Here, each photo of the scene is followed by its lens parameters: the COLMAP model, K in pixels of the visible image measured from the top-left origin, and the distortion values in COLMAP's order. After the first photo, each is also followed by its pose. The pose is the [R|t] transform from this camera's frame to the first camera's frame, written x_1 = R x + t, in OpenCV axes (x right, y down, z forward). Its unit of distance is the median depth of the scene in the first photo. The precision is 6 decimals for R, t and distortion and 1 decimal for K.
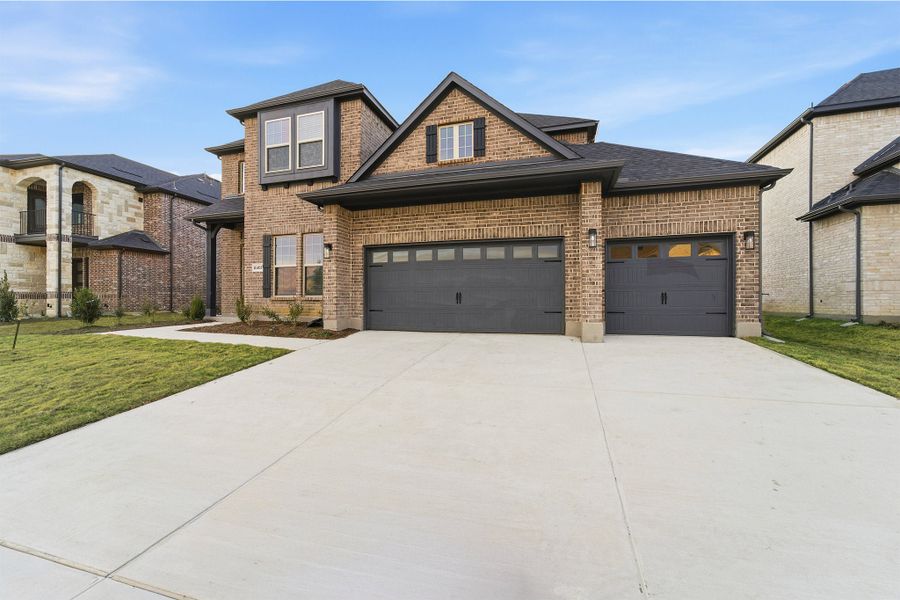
lens RADIAL K [[373.5, 0, 440.9], [0, 373.5, 304.2], [0, 0, 1]] dist [-0.013547, 0.002109]
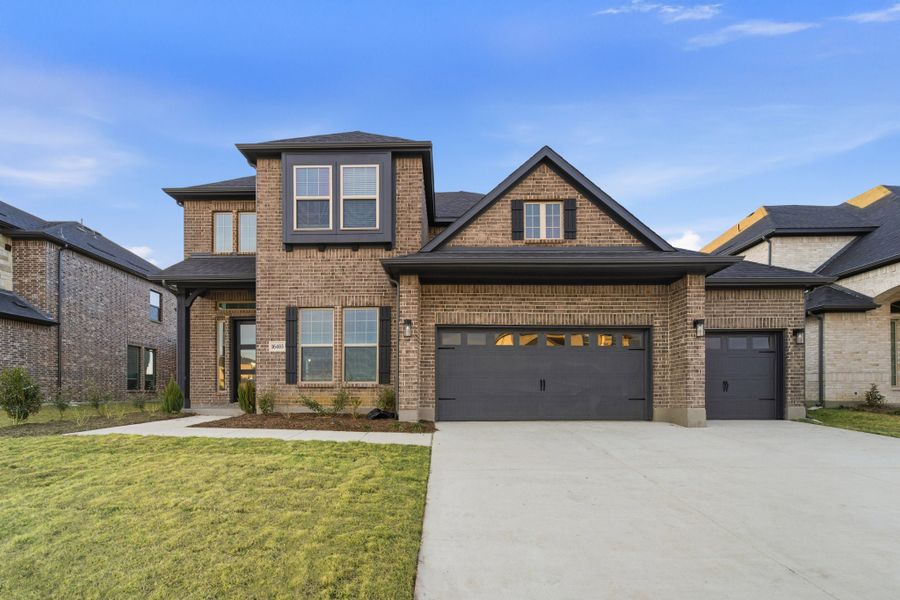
lens RADIAL K [[387.4, 0, 429.9], [0, 387.4, 394.8], [0, 0, 1]] dist [-0.007003, 0.000817]
pose [[0.960476, -0.001656, 0.278358, -0.492471], [0.001600, 0.999999, 0.000425, 0.007501], [-0.278358, 0.000037, 0.960477, 0.127189]]
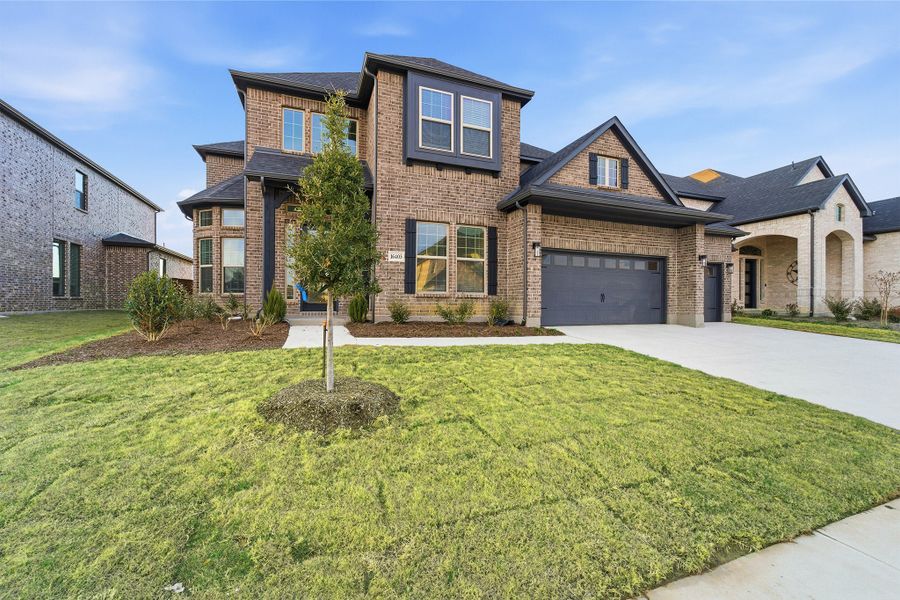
lens RADIAL K [[373.5, 0, 445.9], [0, 373.5, 303.1], [0, 0, 1]] dist [-0.013547, 0.002109]
pose [[0.787864, 0.004249, 0.615835, -1.102249], [-0.004231, 0.999990, -0.001486, 0.005641], [-0.615835, -0.001435, 0.787874, 0.339511]]
